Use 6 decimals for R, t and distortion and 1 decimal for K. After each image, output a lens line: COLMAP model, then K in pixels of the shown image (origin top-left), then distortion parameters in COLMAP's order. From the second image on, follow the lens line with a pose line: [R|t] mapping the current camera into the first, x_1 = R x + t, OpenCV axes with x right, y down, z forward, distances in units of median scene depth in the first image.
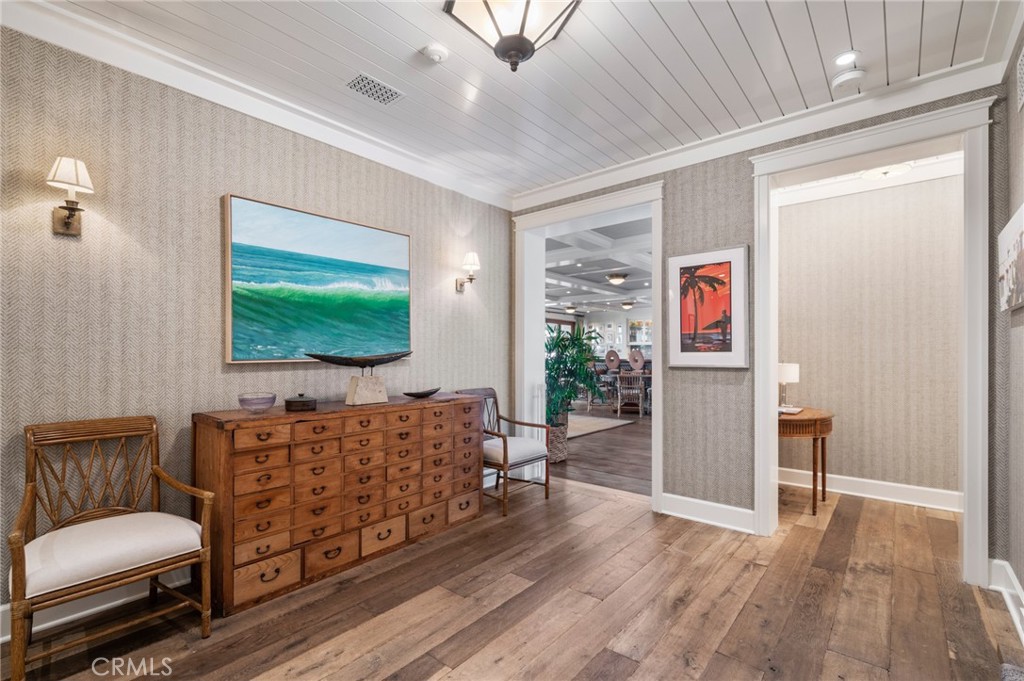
lens RADIAL K [[455.1, 0, 509.1], [0, 455.1, 350.4], [0, 0, 1]] dist [0.000291, -0.000322]
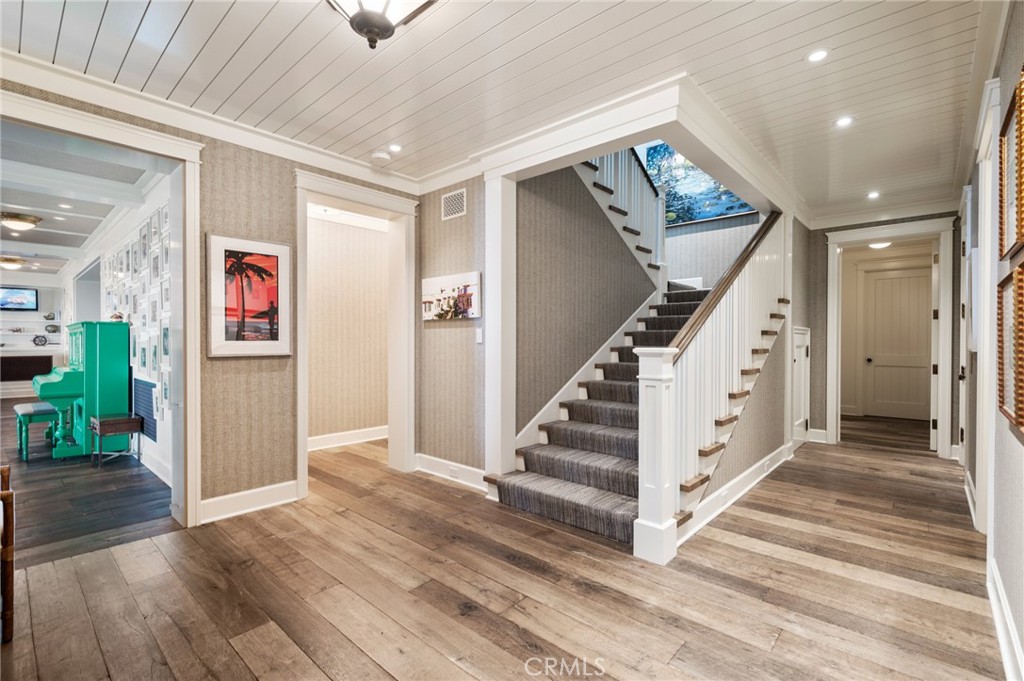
lens RADIAL K [[465.5, 0, 507.9], [0, 465.5, 341.0], [0, 0, 1]] dist [0.001055, -0.000168]
pose [[0.036636, -0.001076, 0.999328, -0.576282], [-0.009763, 0.999951, 0.001435, -0.002866], [-0.999281, -0.009809, 0.036623, 0.407313]]
